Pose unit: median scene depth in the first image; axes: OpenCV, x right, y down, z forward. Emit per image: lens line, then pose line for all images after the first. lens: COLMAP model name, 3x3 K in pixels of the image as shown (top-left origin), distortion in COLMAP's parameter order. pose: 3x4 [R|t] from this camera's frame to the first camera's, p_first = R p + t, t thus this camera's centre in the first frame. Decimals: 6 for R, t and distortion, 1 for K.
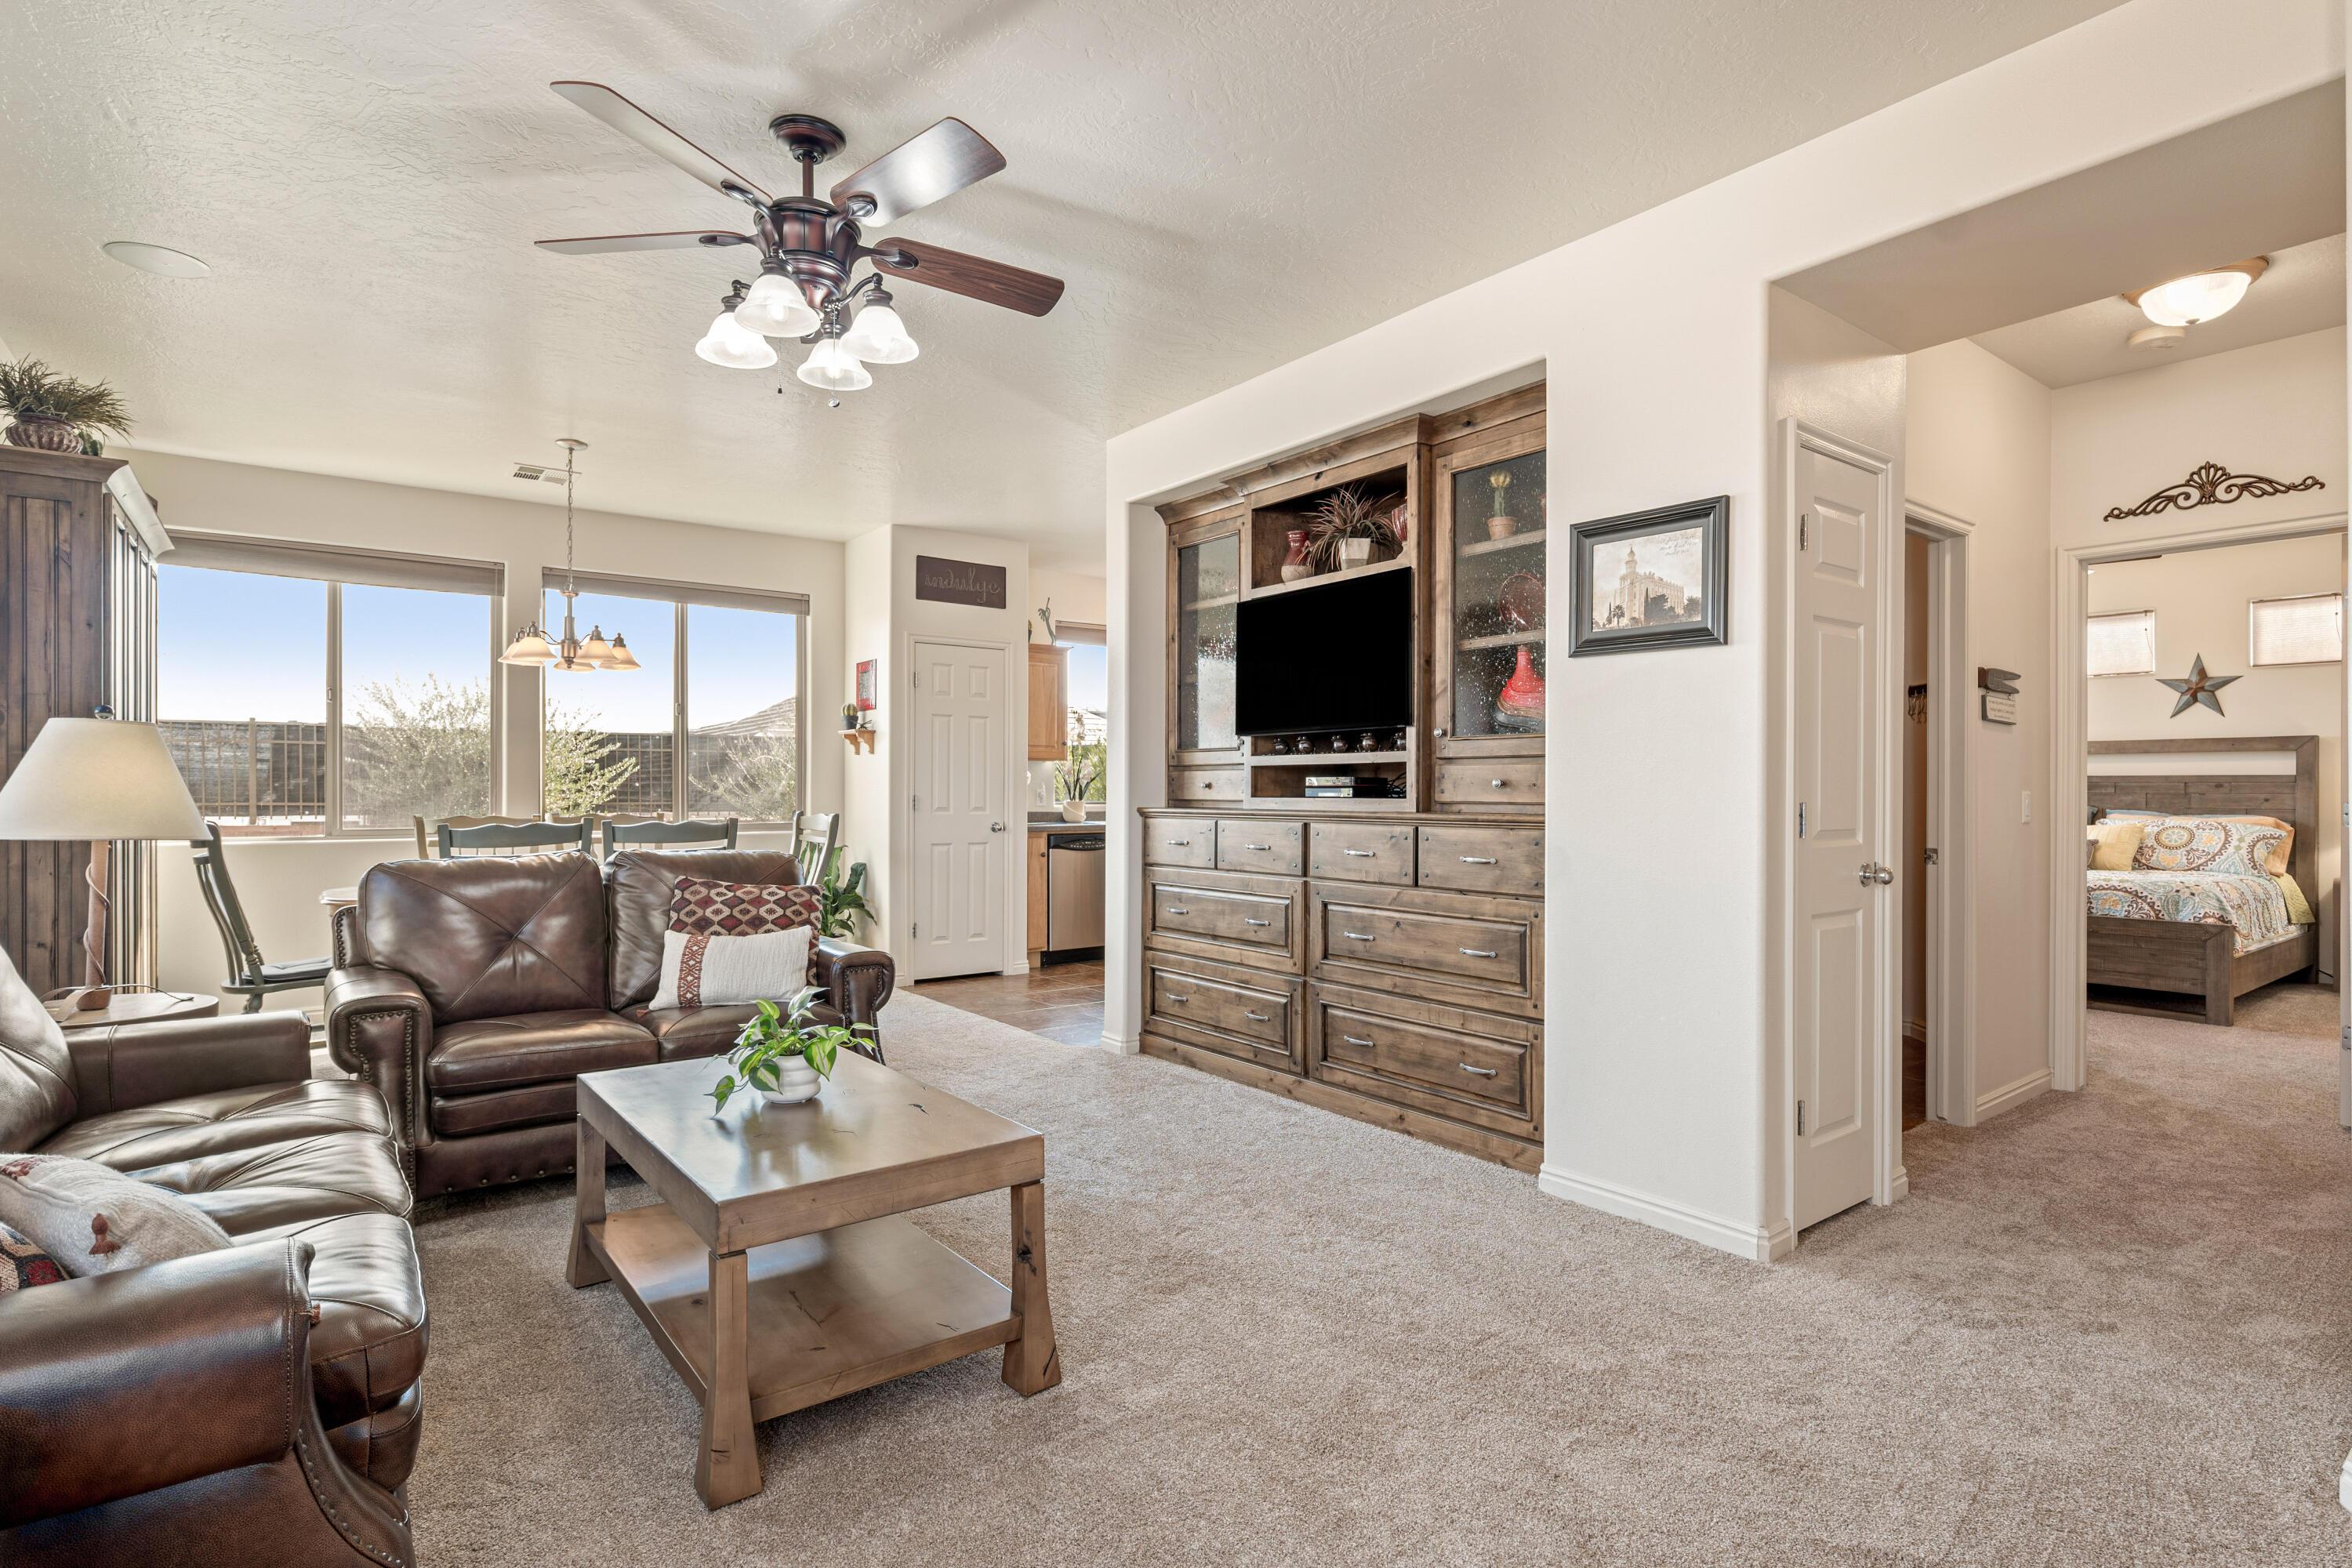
lens RADIAL K [[1175.0, 0, 1179.1], [0, 1175.0, 786.9], [0, 0, 1]] dist [0.004828, -0.000515]
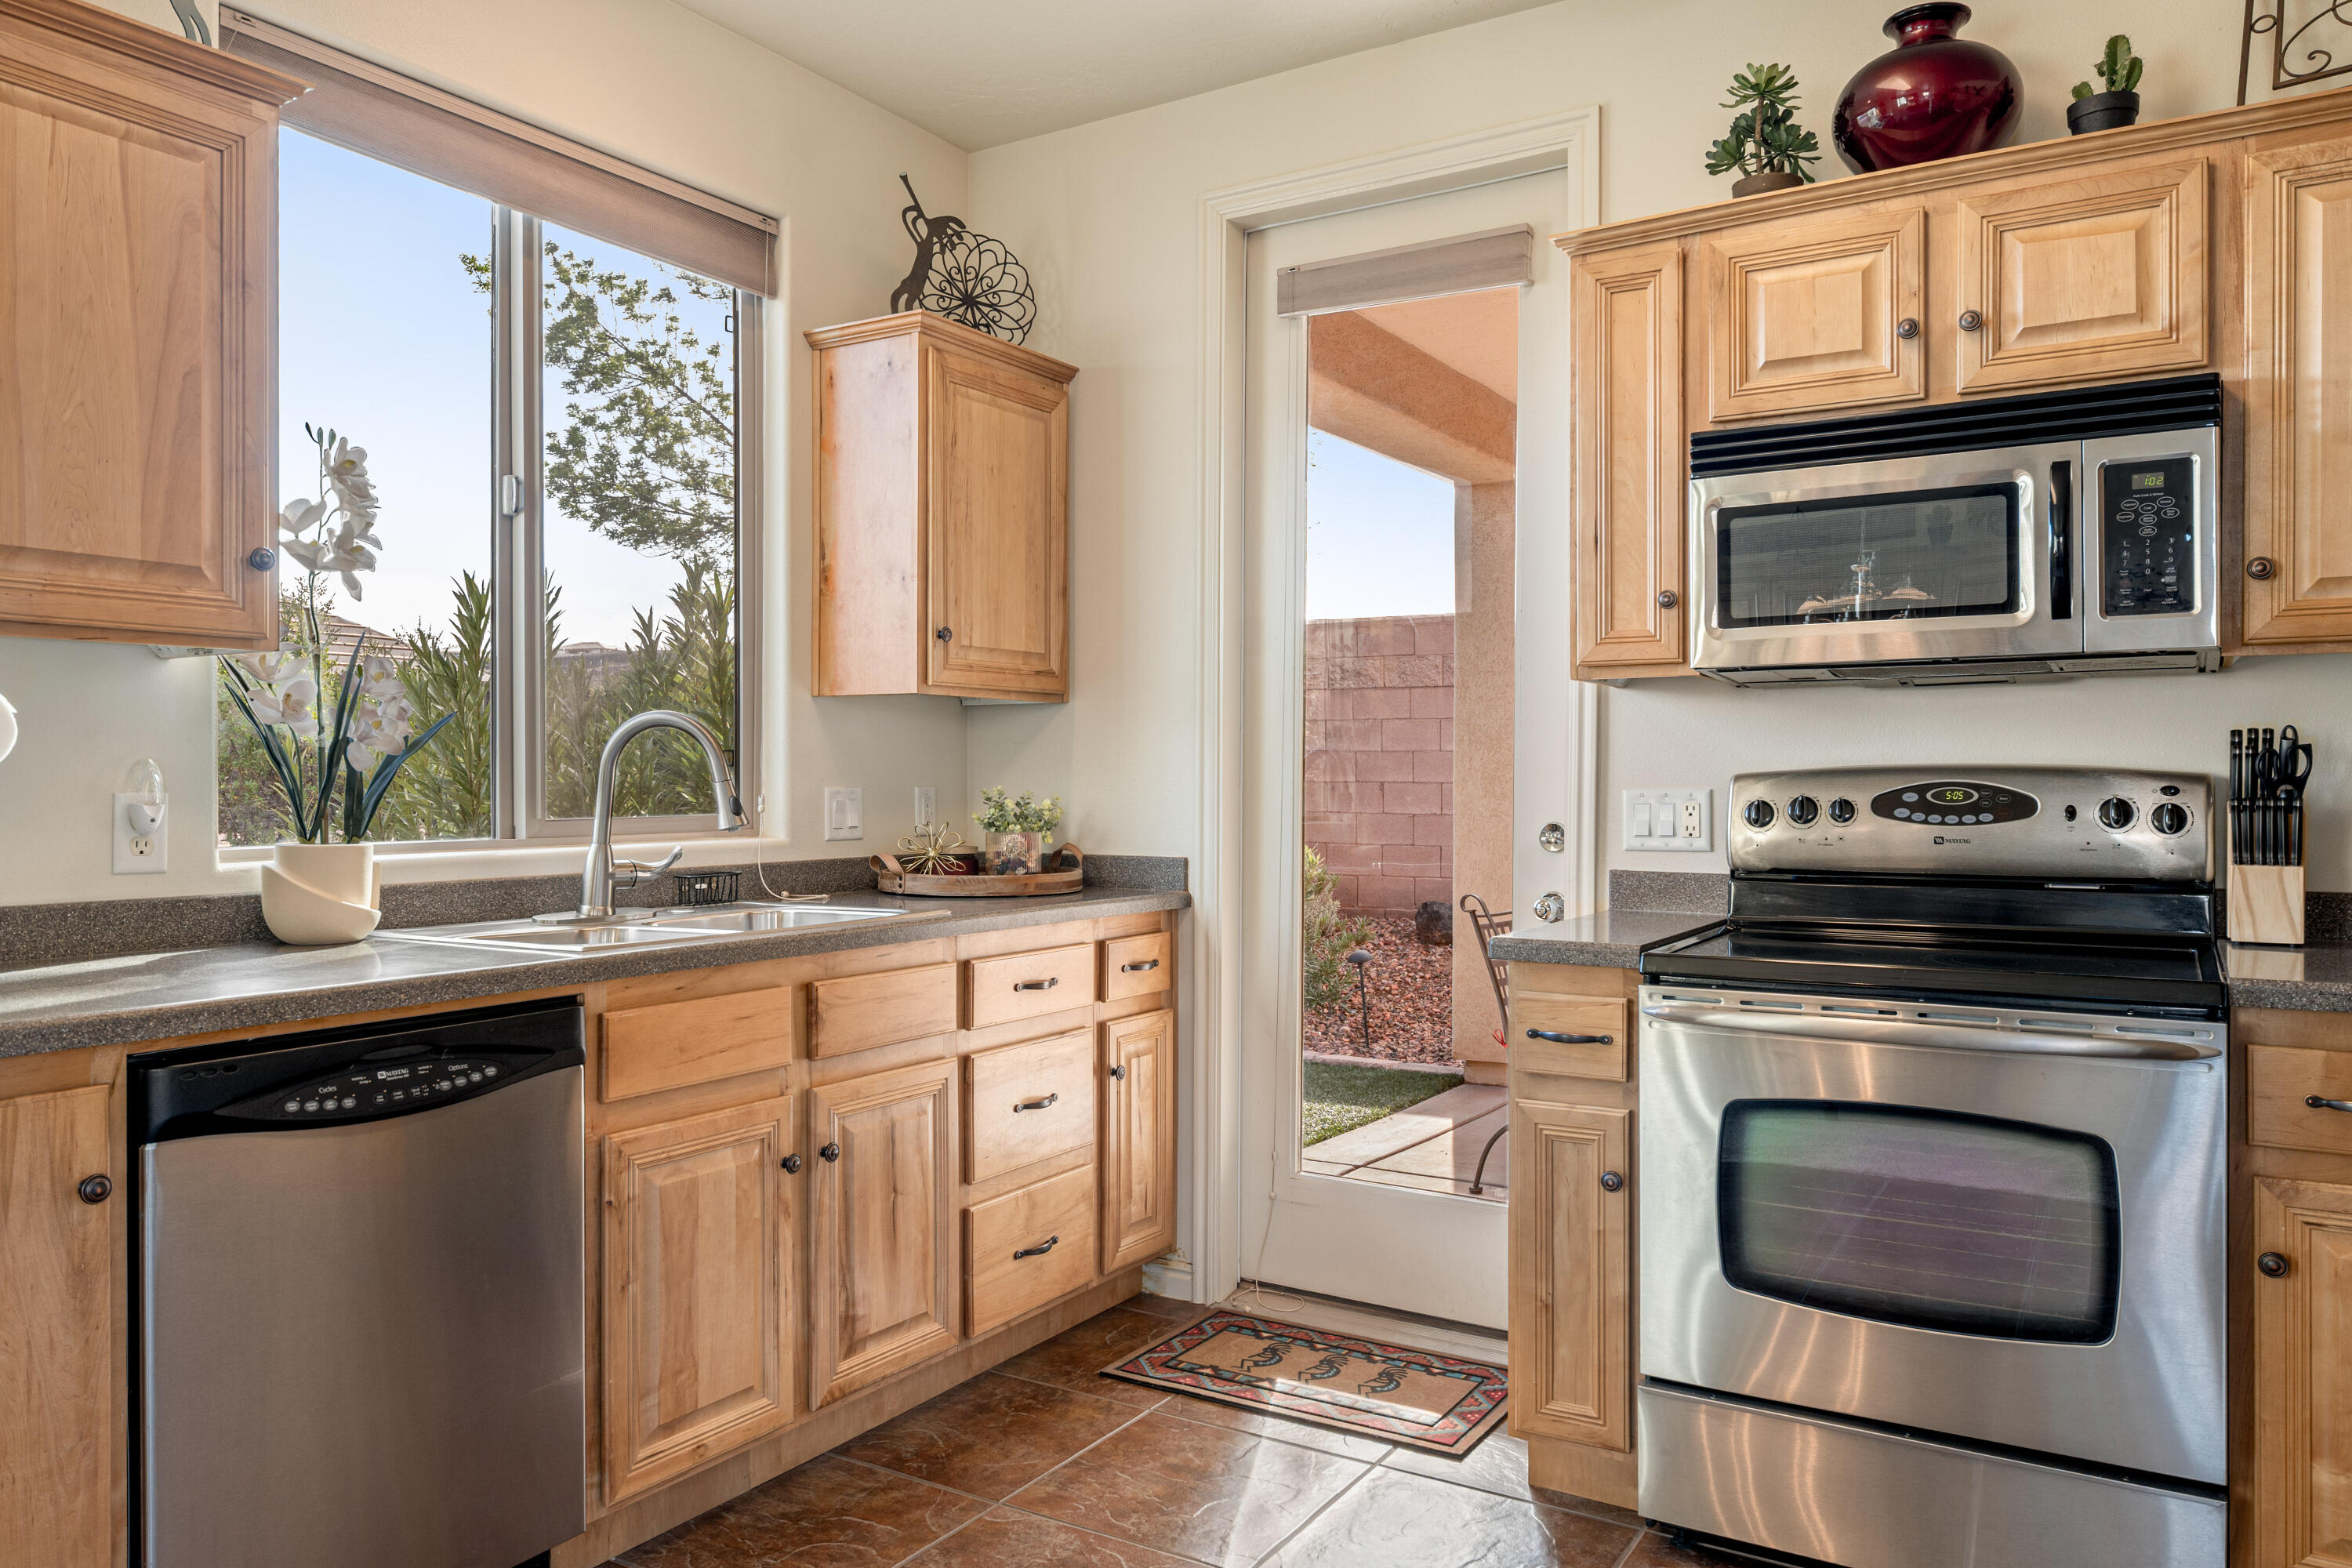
lens RADIAL K [[1627.8, 0, 1158.5], [0, 1627.8, 781.4], [0, 0, 1]] dist [0.001464, 0.000526]
pose [[0.935725, -0.003118, 0.352716, -0.071710], [0.001319, 0.999985, 0.005342, -0.001079], [-0.352727, -0.004533, 0.935715, 0.942120]]
